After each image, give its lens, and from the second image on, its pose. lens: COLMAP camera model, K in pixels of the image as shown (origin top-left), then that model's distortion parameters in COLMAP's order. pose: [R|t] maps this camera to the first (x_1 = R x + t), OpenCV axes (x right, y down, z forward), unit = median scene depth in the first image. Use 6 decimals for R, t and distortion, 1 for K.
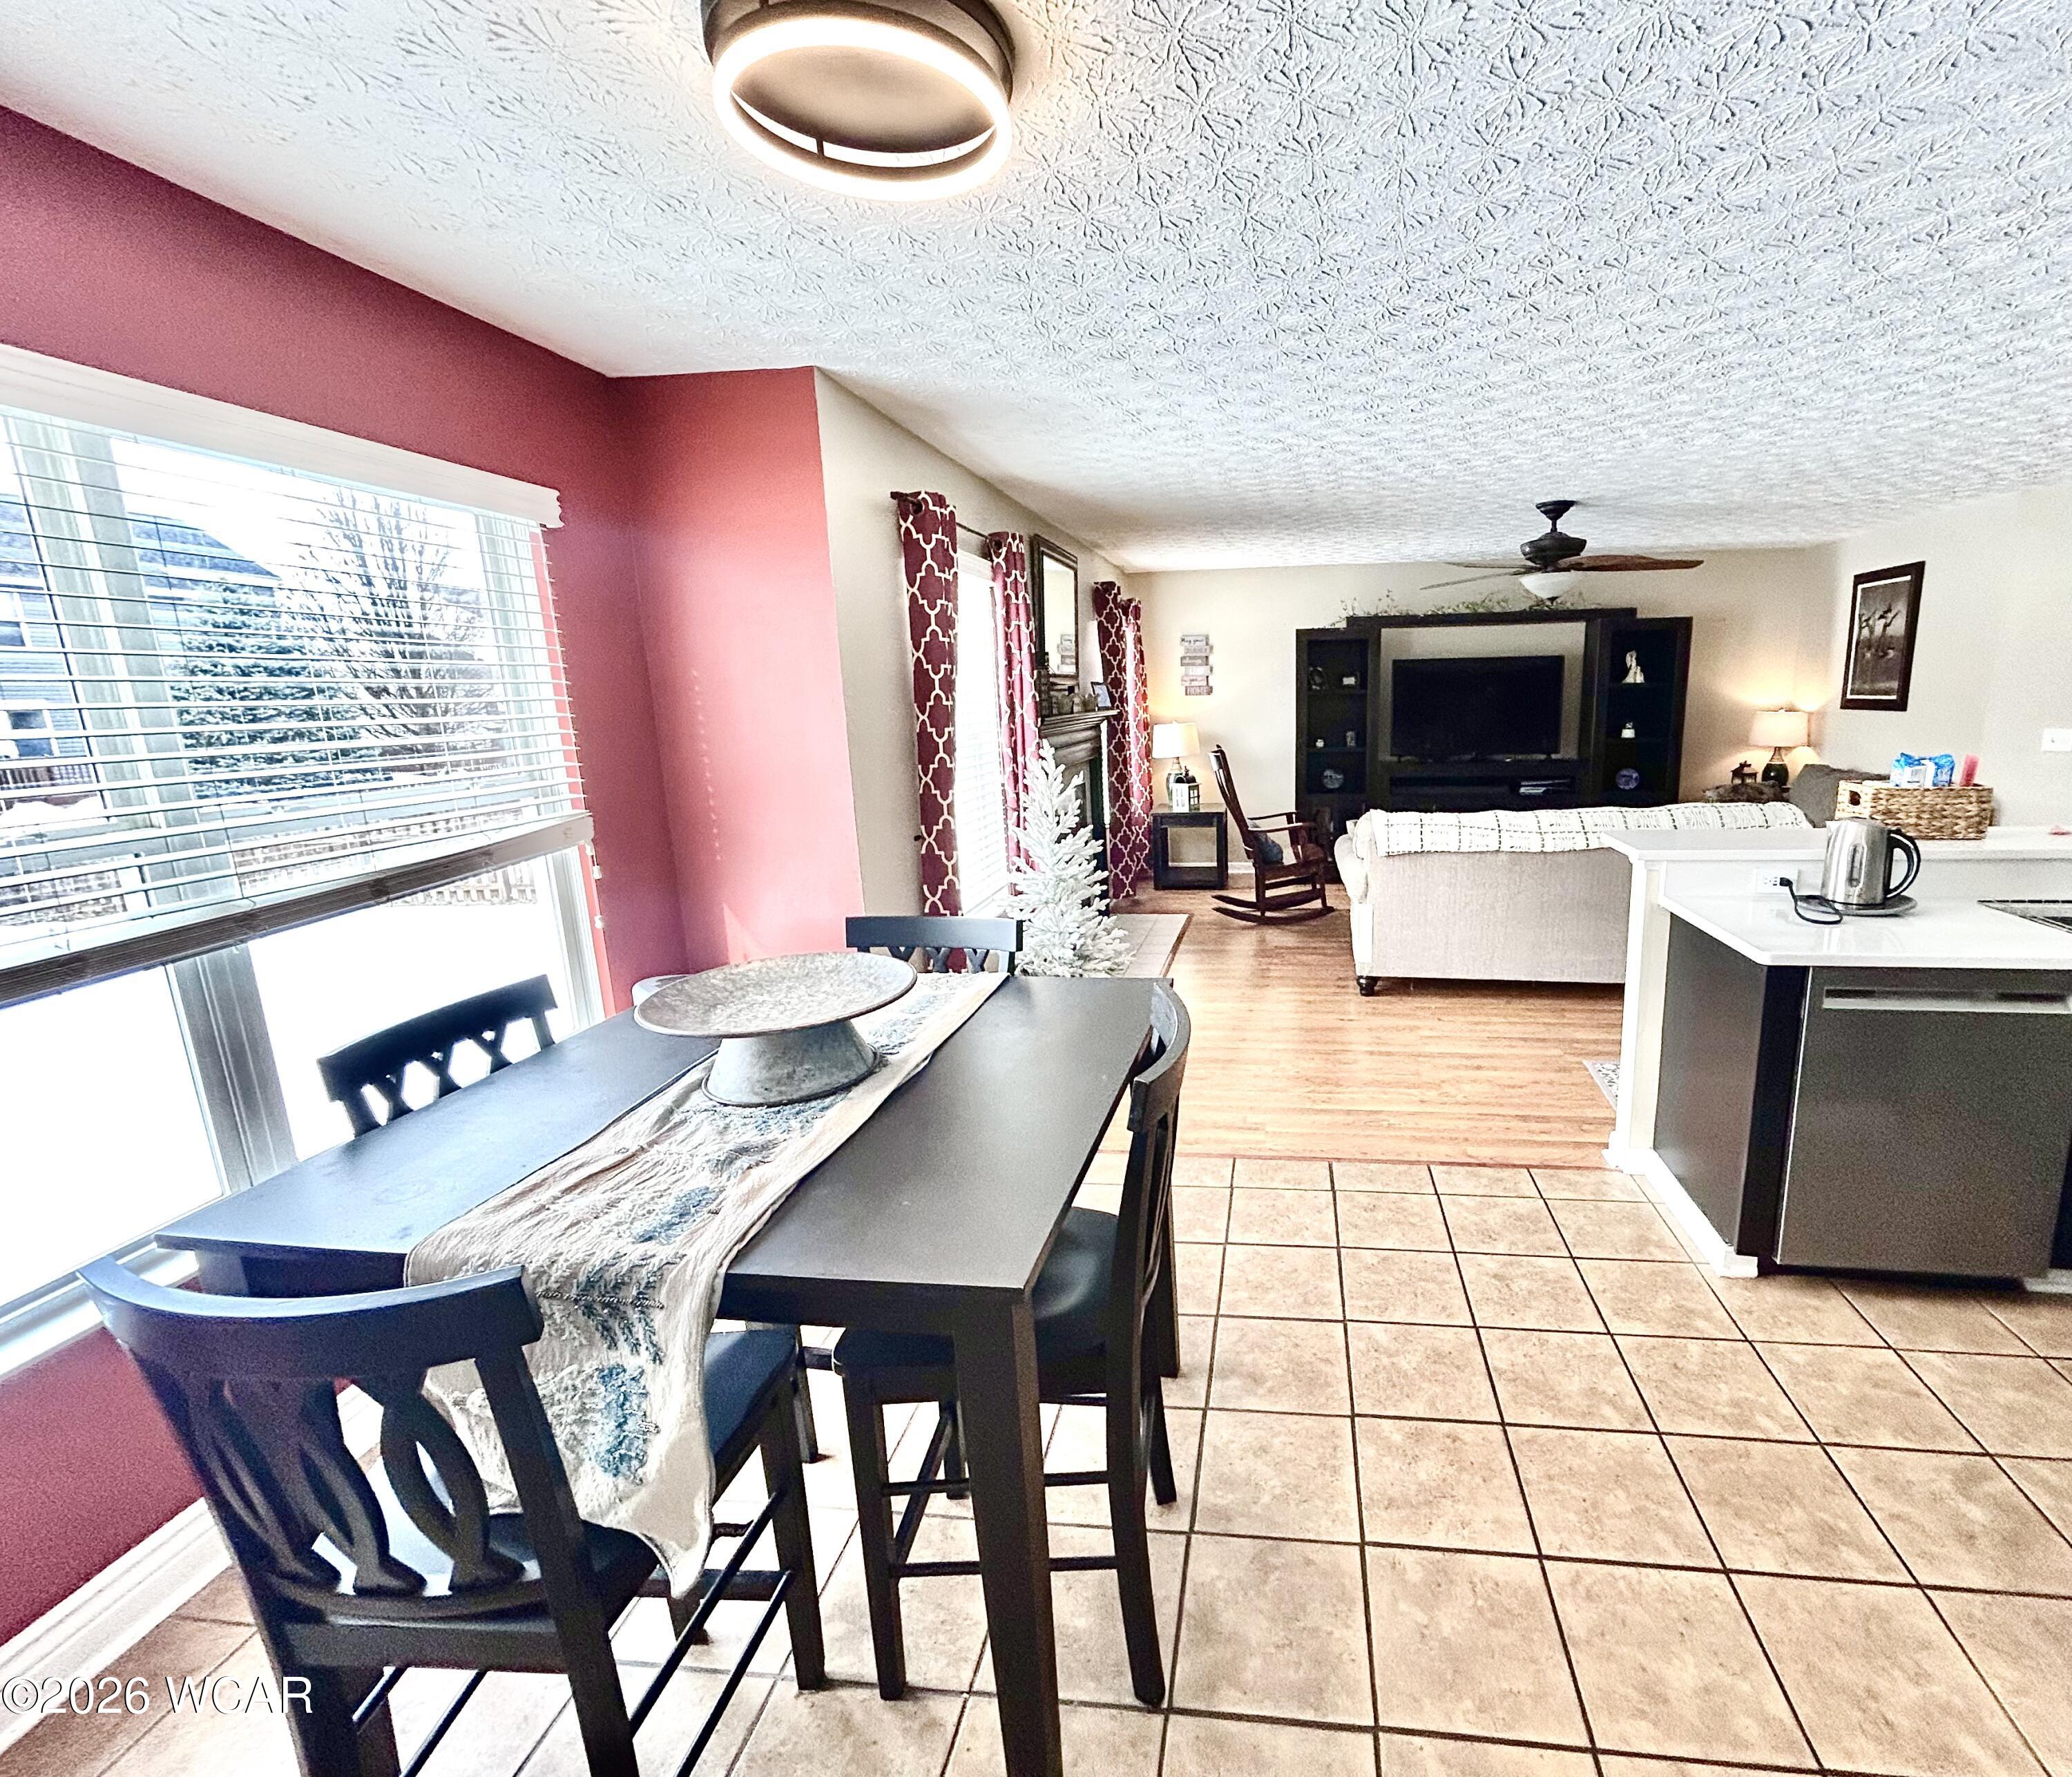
lens RADIAL K [[947.7, 0, 1183.4], [0, 947.7, 886.3], [0, 0, 1]] dist [0.002839, -0.000863]
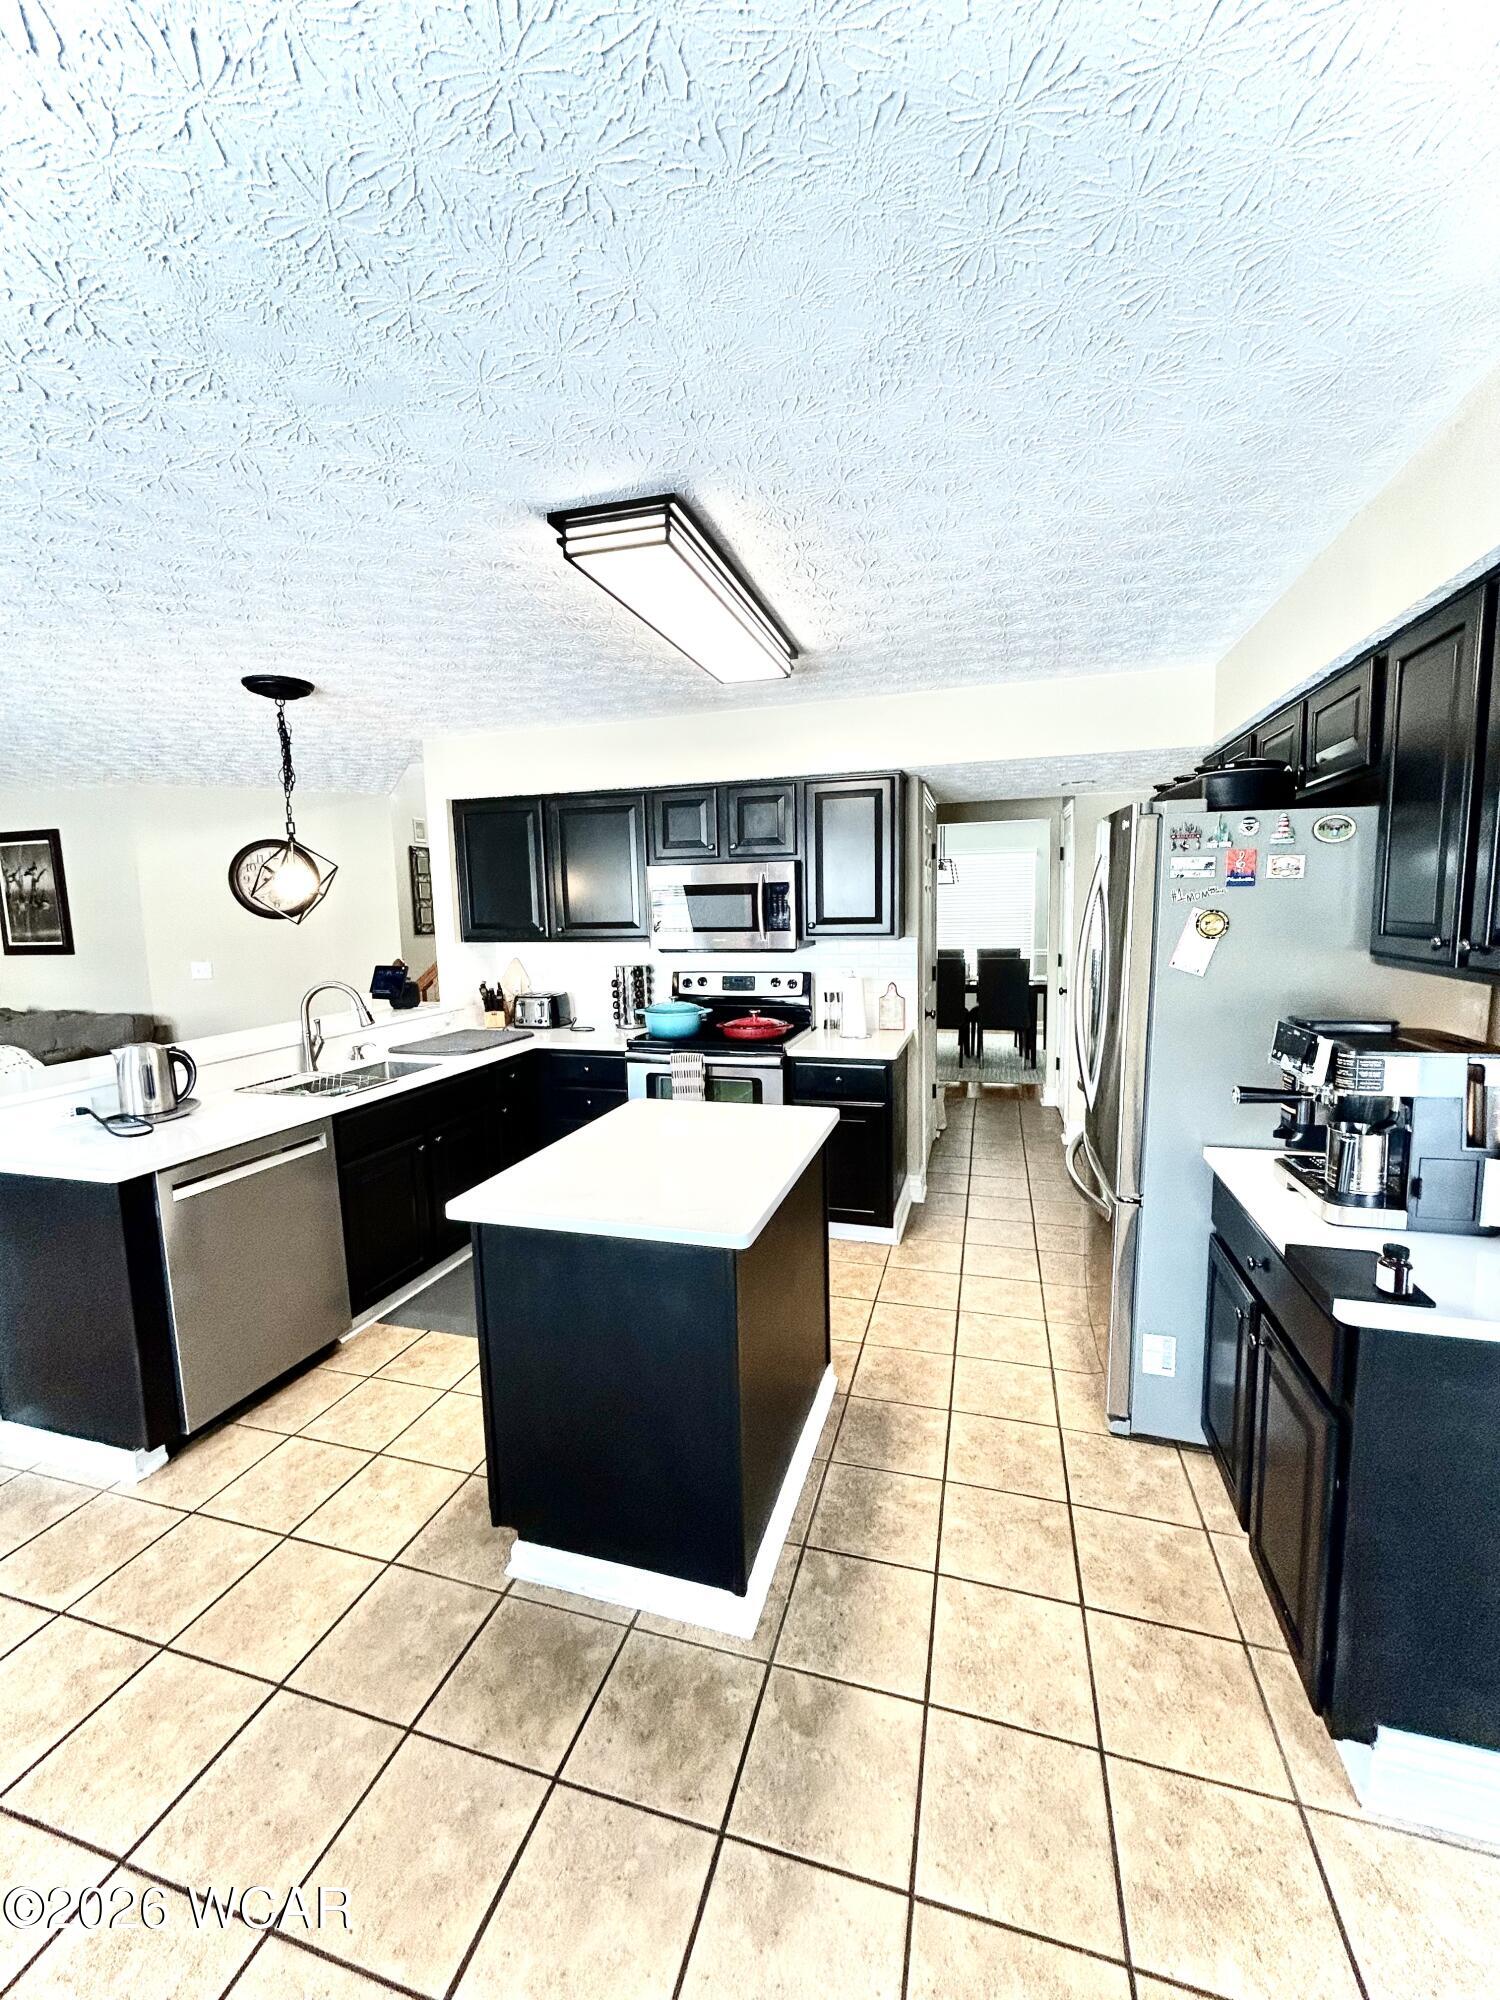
lens RADIAL K [[799.3, 0, 755.2], [0, 799.3, 997.3], [0, 0, 1]] dist [-0.003932, 0.000900]
pose [[0.171957, -0.095211, 0.980492, -0.132831], [0.217454, 0.974435, 0.056486, -0.016548], [-0.960804, 0.203499, 0.188265, 0.058988]]
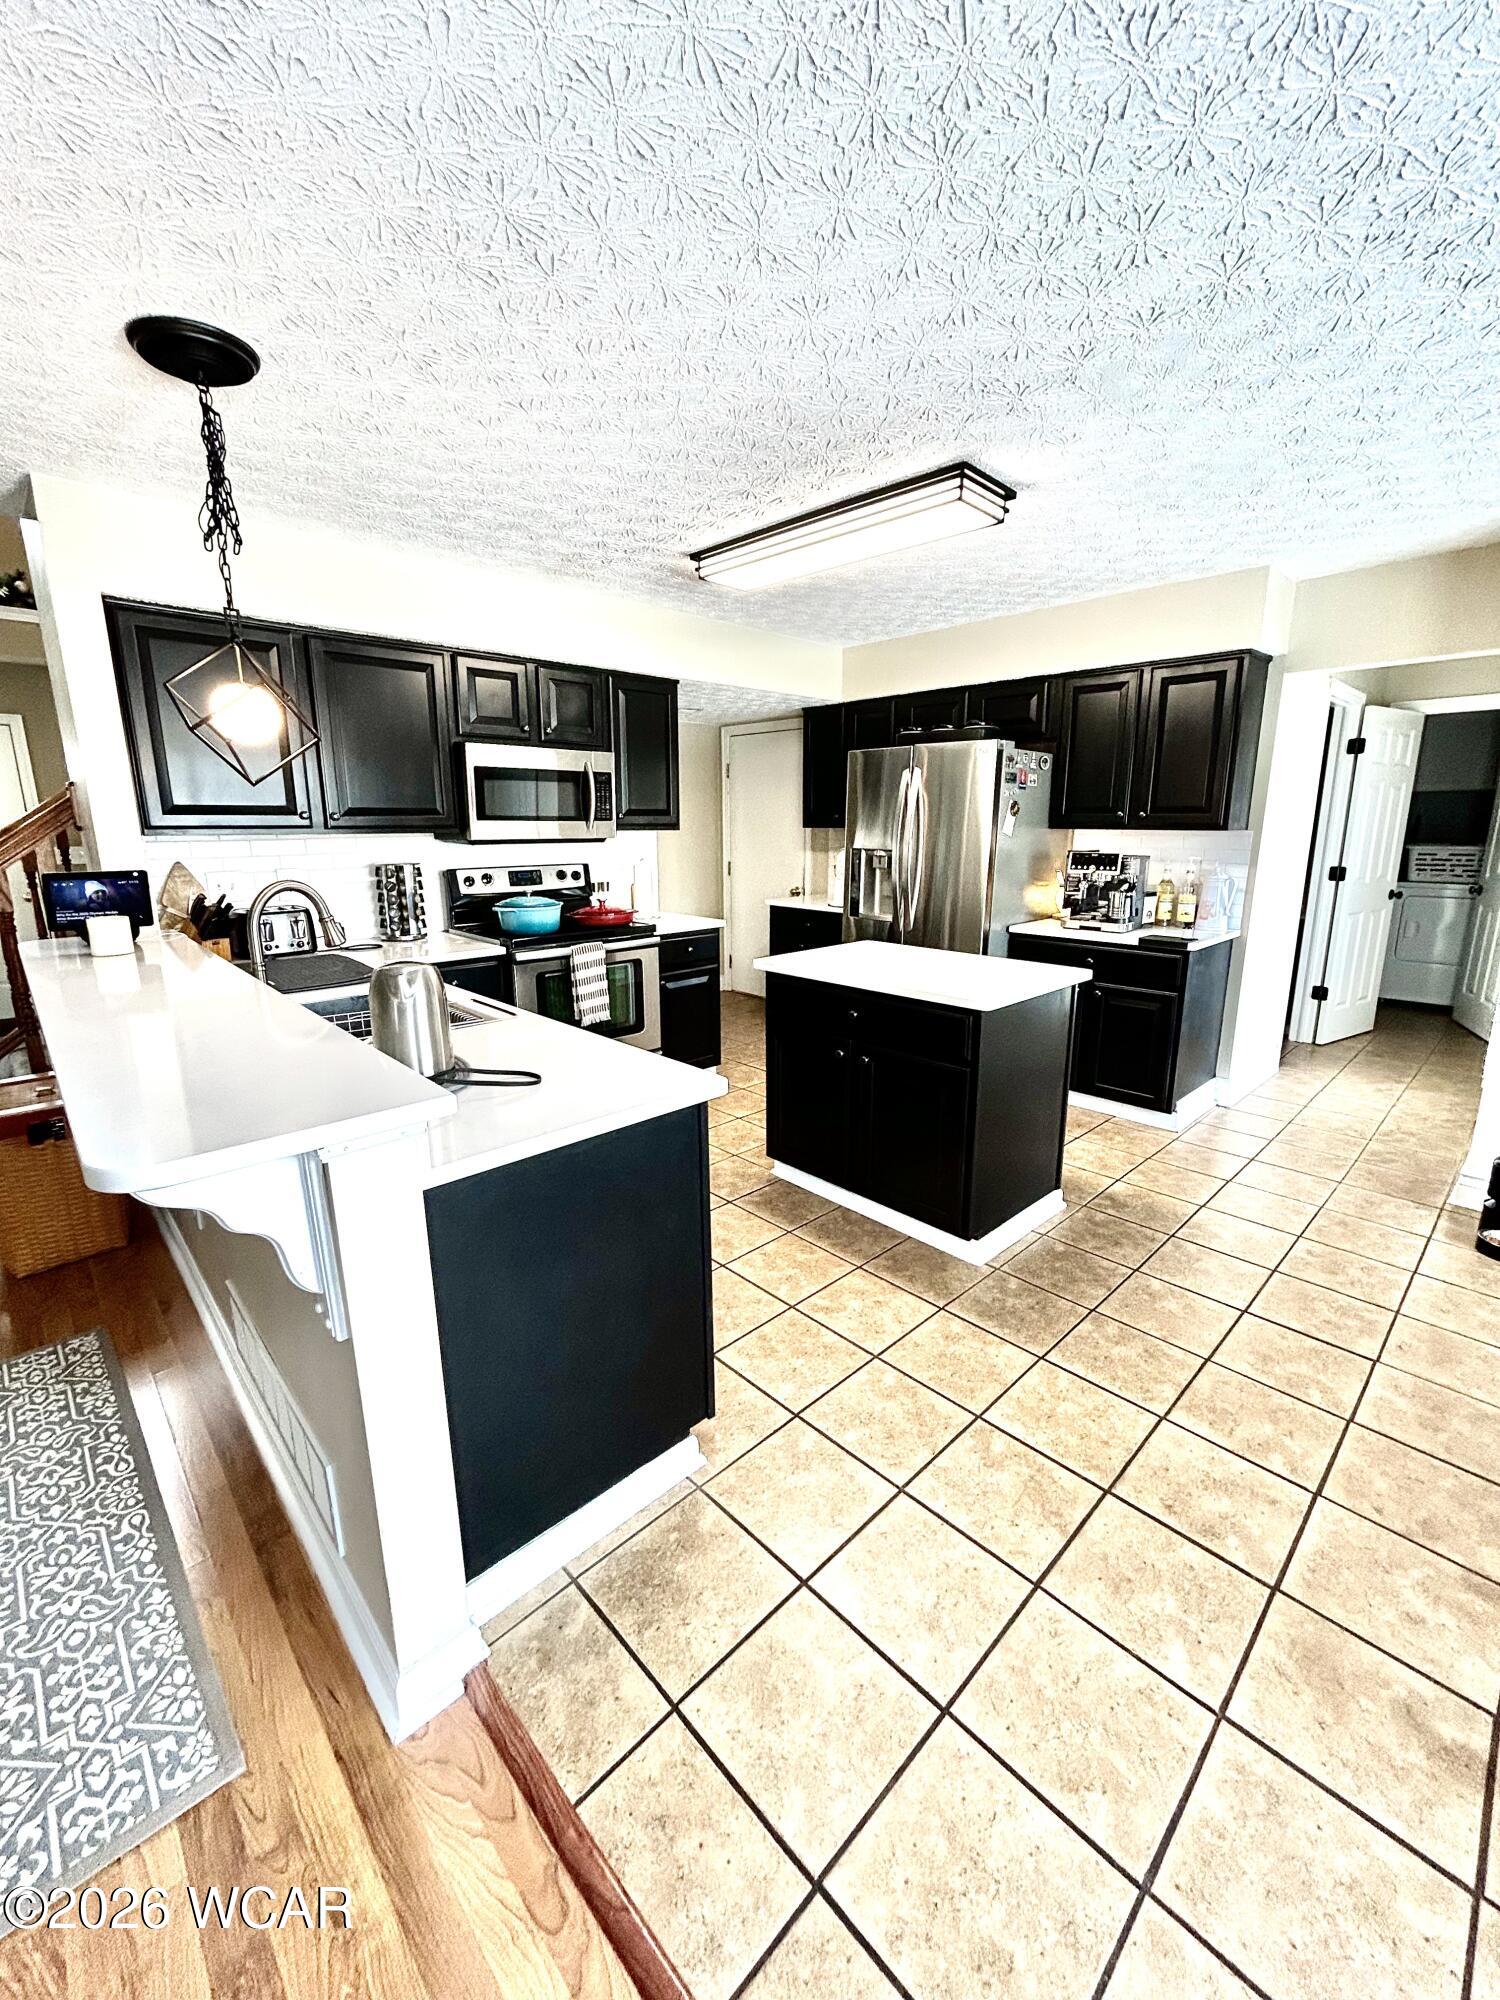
lens RADIAL K [[799.3, 0, 760.4], [0, 799.3, 1002.3], [0, 0, 1]] dist [-0.003932, 0.000900]
pose [[-0.773547, -0.115521, 0.623121, 0.124077], [0.148407, 0.922885, 0.355328, -0.225984], [-0.616117, 0.367339, -0.696751, 1.316958]]
